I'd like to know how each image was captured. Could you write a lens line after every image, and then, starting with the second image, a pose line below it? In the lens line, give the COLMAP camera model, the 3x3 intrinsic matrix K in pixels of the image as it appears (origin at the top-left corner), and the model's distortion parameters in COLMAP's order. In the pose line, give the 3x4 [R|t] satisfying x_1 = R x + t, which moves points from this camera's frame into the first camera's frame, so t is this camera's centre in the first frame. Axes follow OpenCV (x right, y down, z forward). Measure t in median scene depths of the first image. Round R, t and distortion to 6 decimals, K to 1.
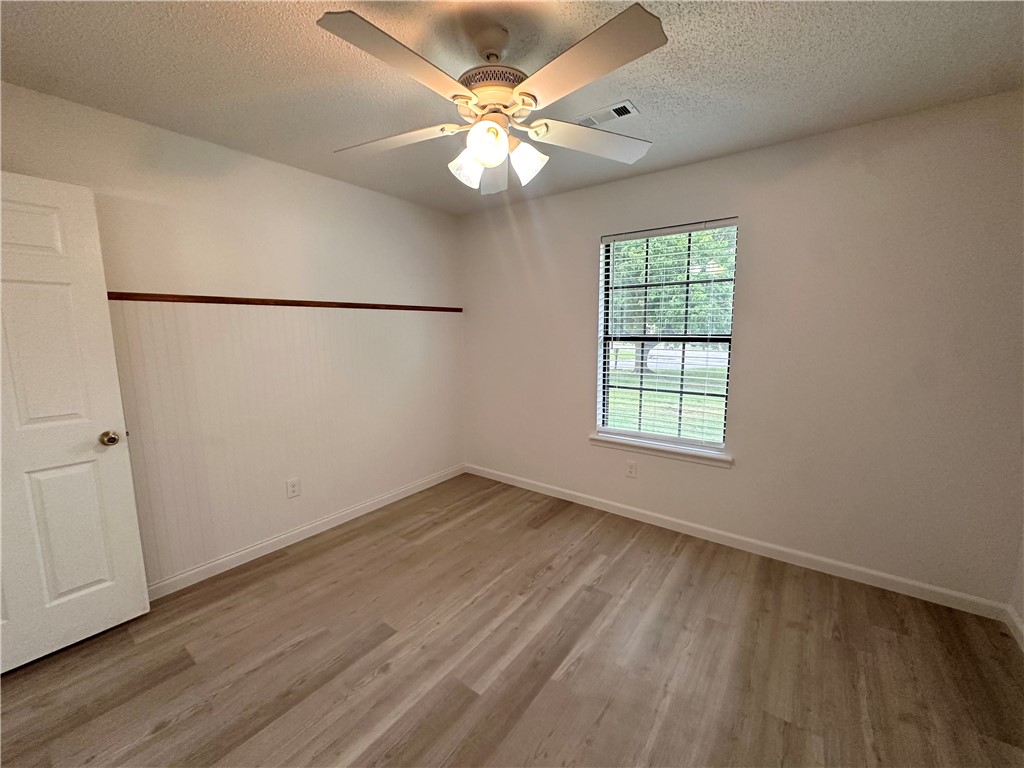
lens RADIAL K [[408.3, 0, 510.4], [0, 408.3, 383.9], [0, 0, 1]] dist [-0.016601, -0.000035]
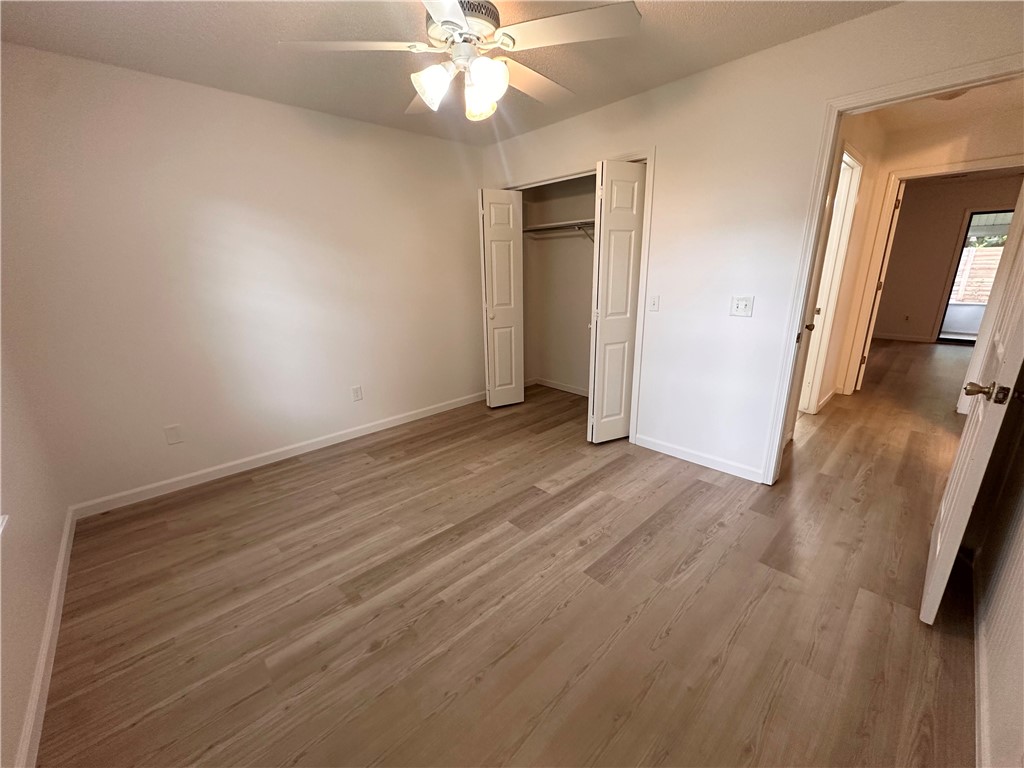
lens RADIAL K [[408.3, 0, 509.4], [0, 408.3, 384.6], [0, 0, 1]] dist [-0.016601, -0.000035]
pose [[-0.984188, -0.021399, 0.175830, -0.265007], [0.051108, 0.916148, 0.397568, -0.198955], [-0.169594, 0.400268, -0.900568, 1.723138]]
